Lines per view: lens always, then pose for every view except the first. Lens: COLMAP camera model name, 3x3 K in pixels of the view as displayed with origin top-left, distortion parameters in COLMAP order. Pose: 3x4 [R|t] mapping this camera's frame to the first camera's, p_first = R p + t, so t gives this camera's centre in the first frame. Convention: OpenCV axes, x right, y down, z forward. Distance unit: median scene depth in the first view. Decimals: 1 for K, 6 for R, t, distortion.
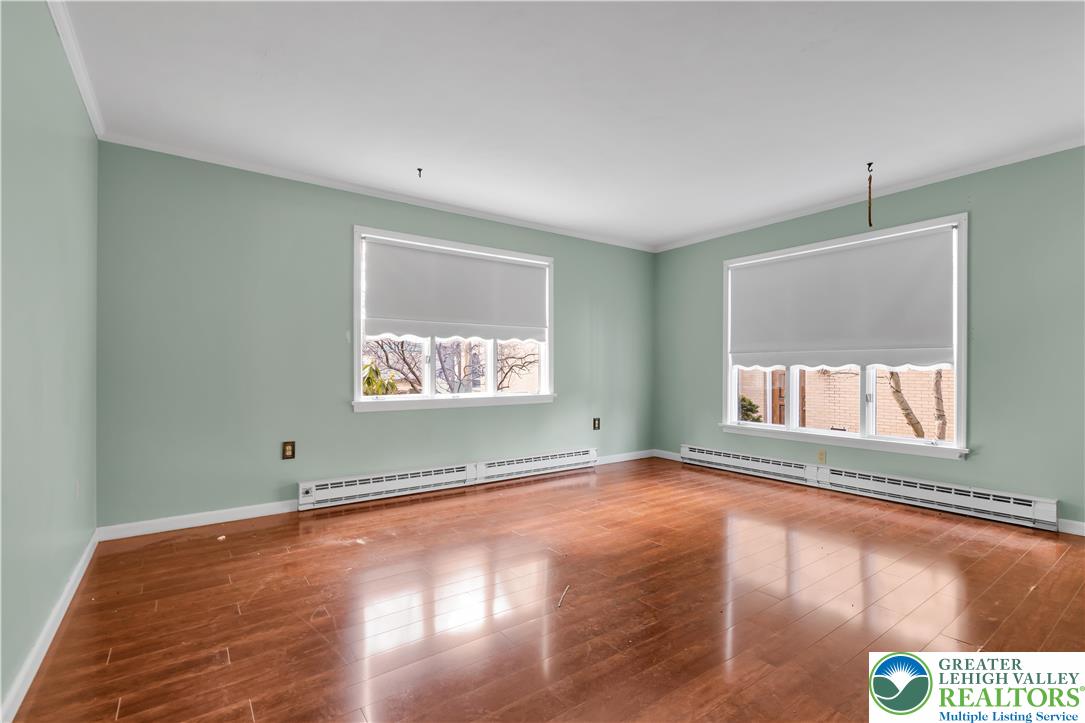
lens RADIAL K [[483.7, 0, 538.1], [0, 483.7, 369.5], [0, 0, 1]] dist [0.000577, 0.000026]
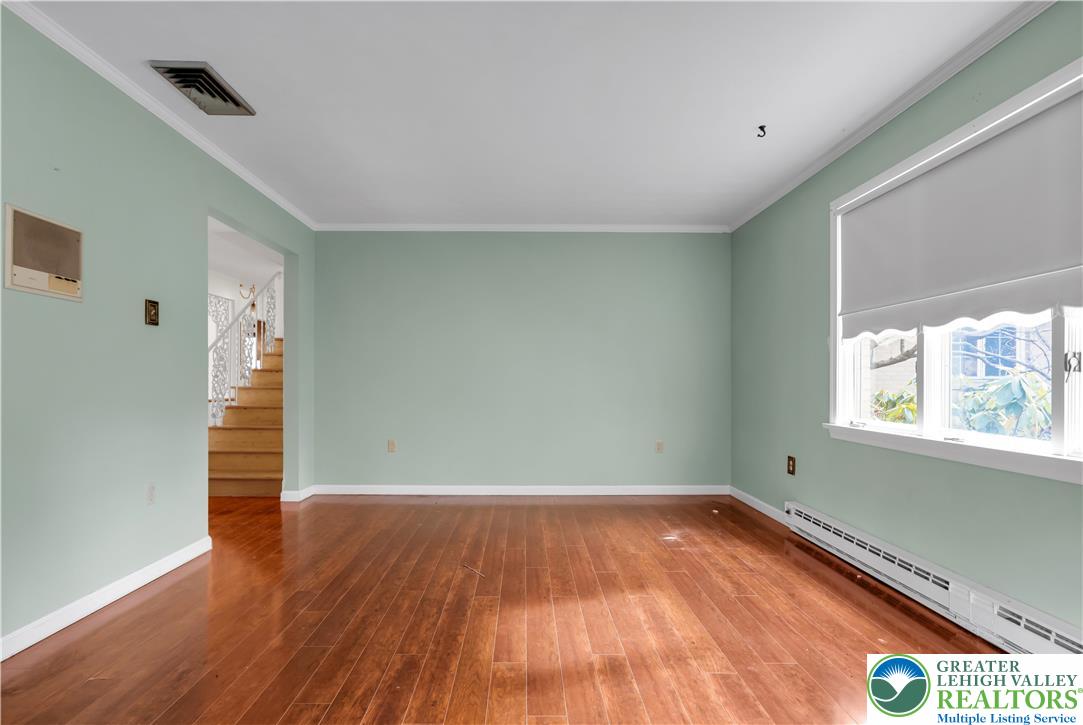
lens RADIAL K [[511.7, 0, 536.5], [0, 511.7, 380.5], [0, 0, 1]] dist [0.000179, 0.000026]
pose [[-0.578270, -0.002054, -0.815843, 0.673906], [-0.001231, 0.999998, -0.001645, -0.003460], [0.815844, 0.000053, -0.578272, 1.249953]]
